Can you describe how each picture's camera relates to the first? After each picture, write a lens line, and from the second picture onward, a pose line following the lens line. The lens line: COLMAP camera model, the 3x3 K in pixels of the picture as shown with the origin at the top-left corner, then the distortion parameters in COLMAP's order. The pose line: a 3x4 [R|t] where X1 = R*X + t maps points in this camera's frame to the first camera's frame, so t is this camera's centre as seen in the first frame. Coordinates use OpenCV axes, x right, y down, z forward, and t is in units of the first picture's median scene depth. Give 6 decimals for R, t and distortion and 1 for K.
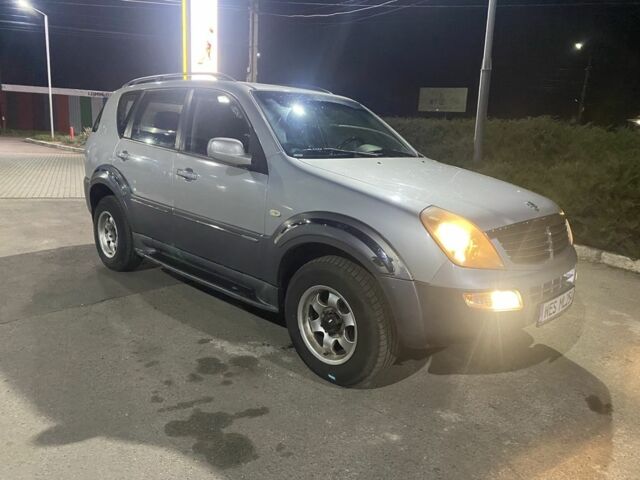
lens RADIAL K [[482.2, 0, 308.9], [0, 482.2, 241.1], [0, 0, 1]] dist [0.023143, -0.007281]
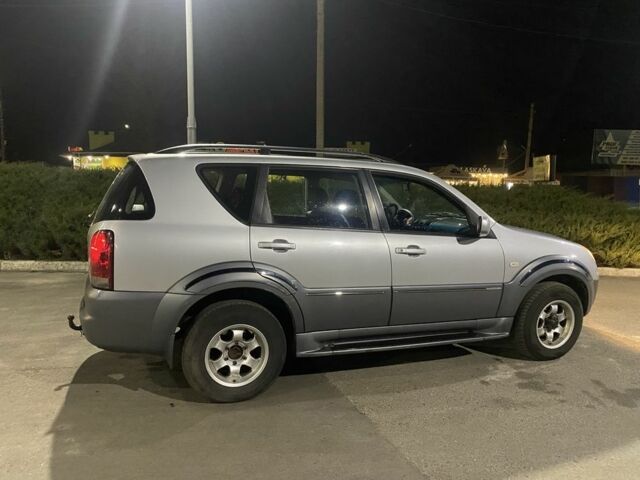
lens RADIAL K [[503.6, 0, 311.1], [0, 503.6, 216.5], [0, 0, 1]] dist [-0.057769, 0.105605]
pose [[0.420455, -0.093336, 0.902500, -1.696132], [0.193132, 0.981106, 0.011490, -0.339175], [-0.886520, 0.169470, 0.430537, 0.890595]]
